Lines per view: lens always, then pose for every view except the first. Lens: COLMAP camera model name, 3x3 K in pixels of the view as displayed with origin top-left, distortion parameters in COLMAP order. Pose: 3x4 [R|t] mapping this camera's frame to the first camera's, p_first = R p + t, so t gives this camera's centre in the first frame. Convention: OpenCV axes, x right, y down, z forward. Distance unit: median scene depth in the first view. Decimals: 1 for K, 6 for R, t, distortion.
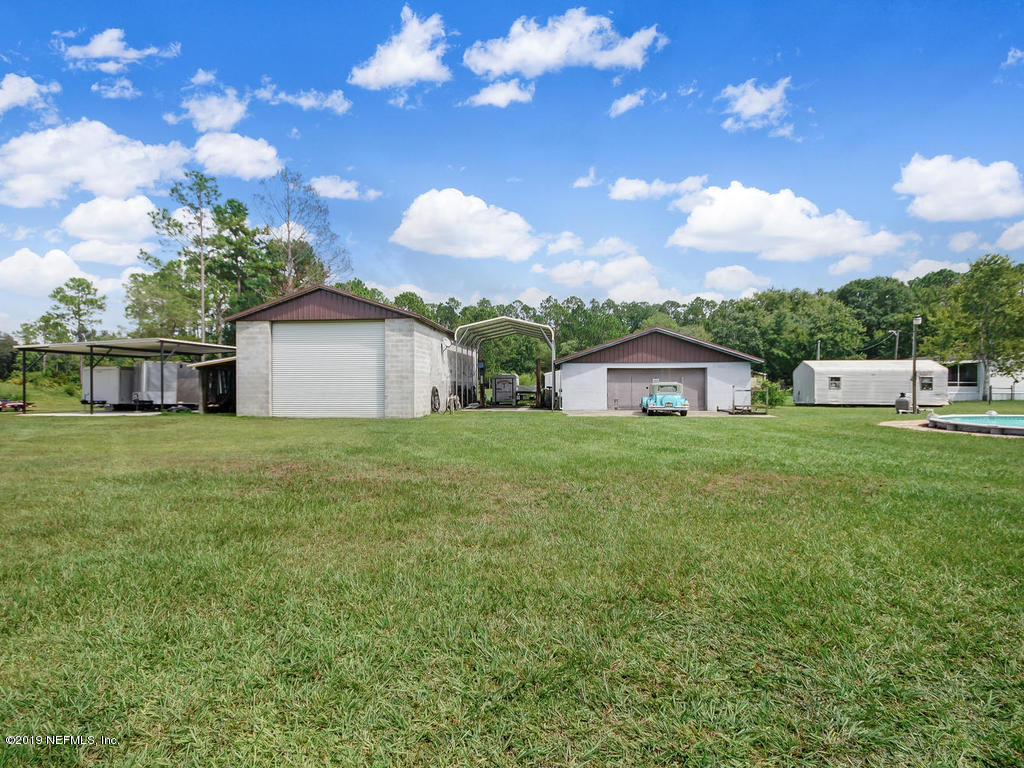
lens RADIAL K [[520.3, 0, 512.0], [0, 520.3, 384.0], [0, 0, 1]] dist [0.001605, 0.000039]
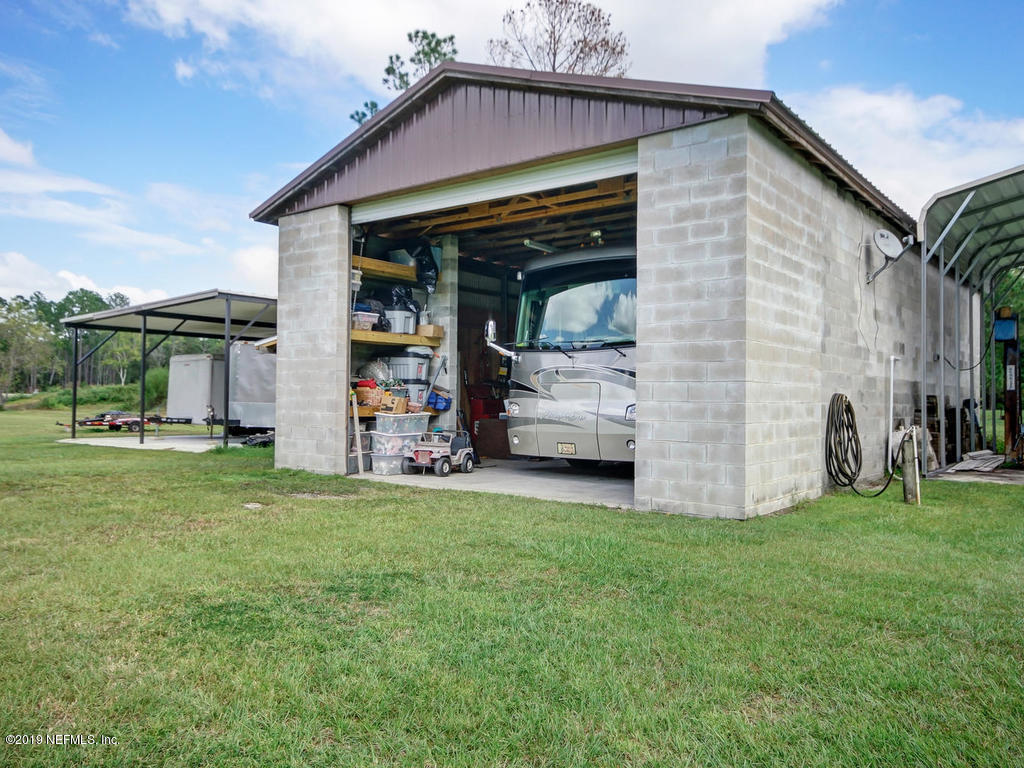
lens RADIAL K [[783.3, 0, 513.2], [0, 783.3, 379.7], [0, 0, 1]] dist [0.025372, 0.002704]
pose [[0.845741, -0.003447, -0.533583, -0.081823], [-0.009498, 0.999723, -0.021512, 0.008890], [0.533510, 0.023261, 0.845474, 0.623920]]
